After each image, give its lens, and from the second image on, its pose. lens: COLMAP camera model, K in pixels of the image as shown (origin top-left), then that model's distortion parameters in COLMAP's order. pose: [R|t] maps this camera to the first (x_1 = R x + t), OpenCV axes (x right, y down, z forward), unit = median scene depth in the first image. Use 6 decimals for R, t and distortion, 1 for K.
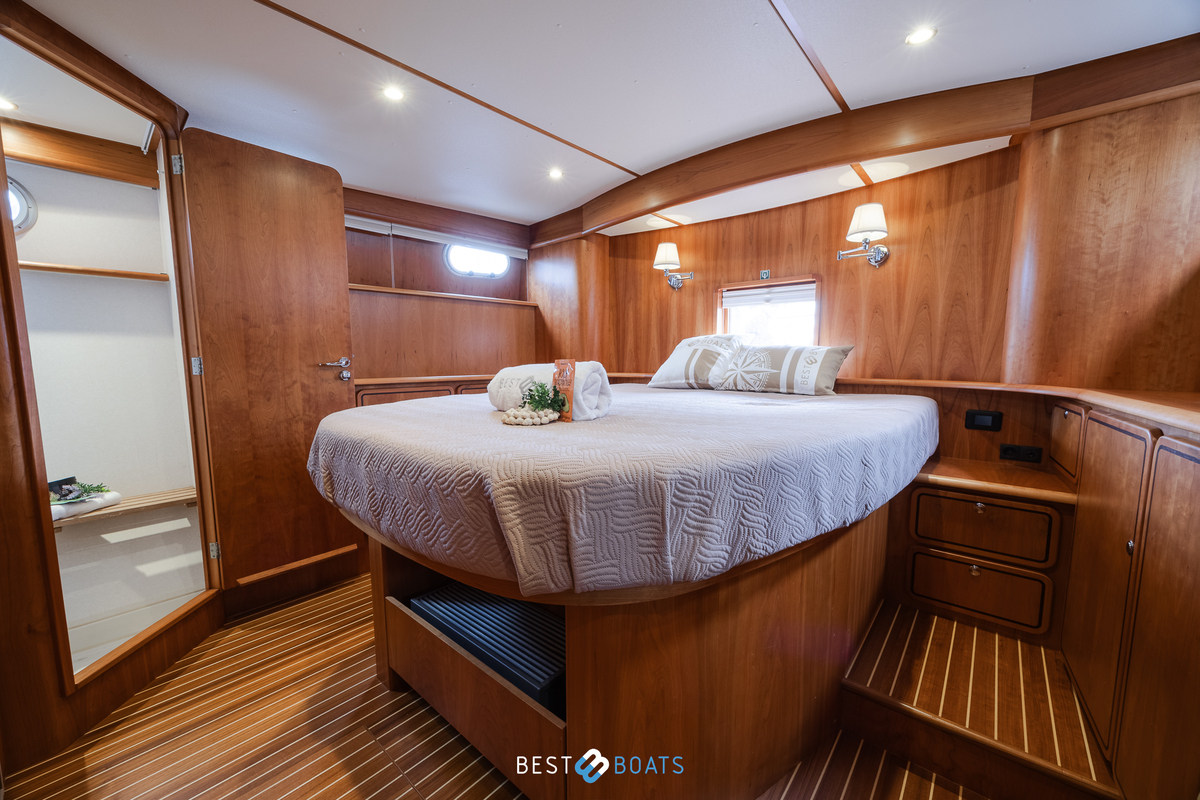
lens RADIAL K [[460.1, 0, 599.7], [0, 460.1, 404.8], [0, 0, 1]] dist [-0.000234, -0.000010]
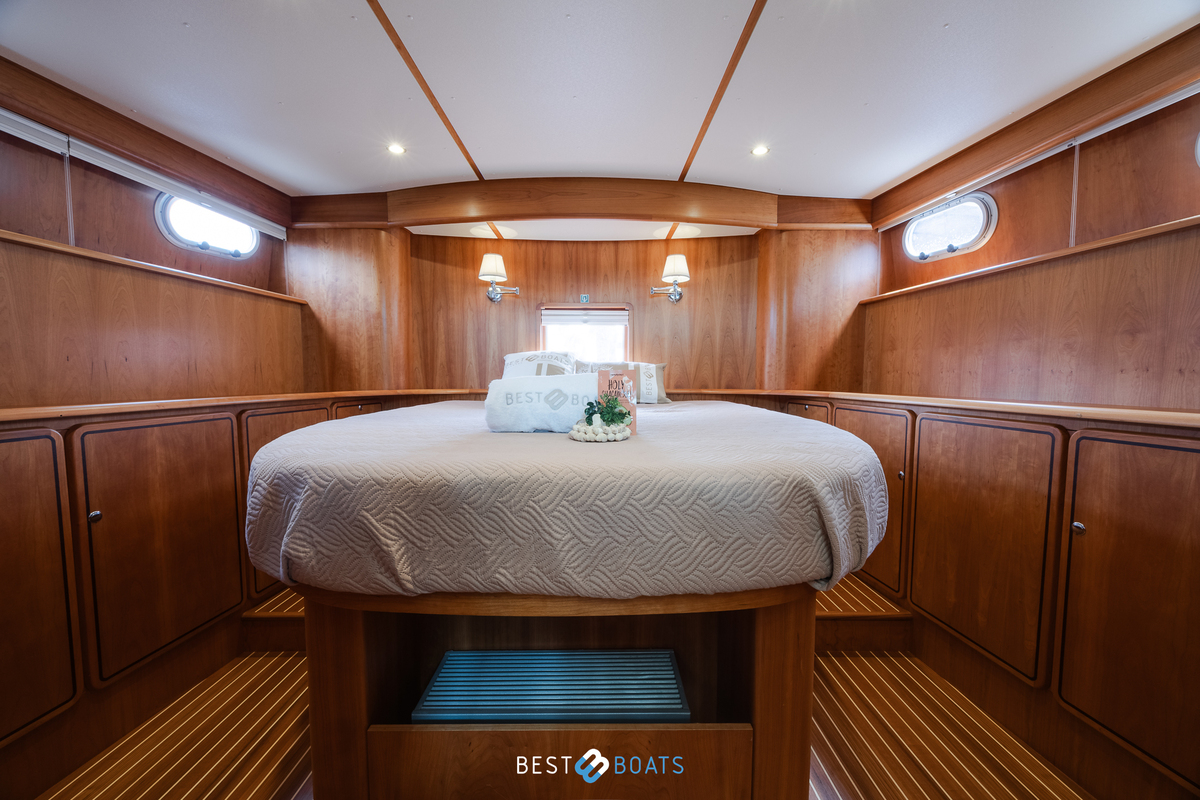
lens RADIAL K [[460.1, 0, 599.7], [0, 460.1, 404.8], [0, 0, 1]] dist [-0.000234, -0.000010]
pose [[0.753614, -0.038709, 0.656176, -0.434173], [0.063905, 0.997850, -0.014529, -0.009106], [-0.654203, 0.052883, 0.754468, 0.182819]]
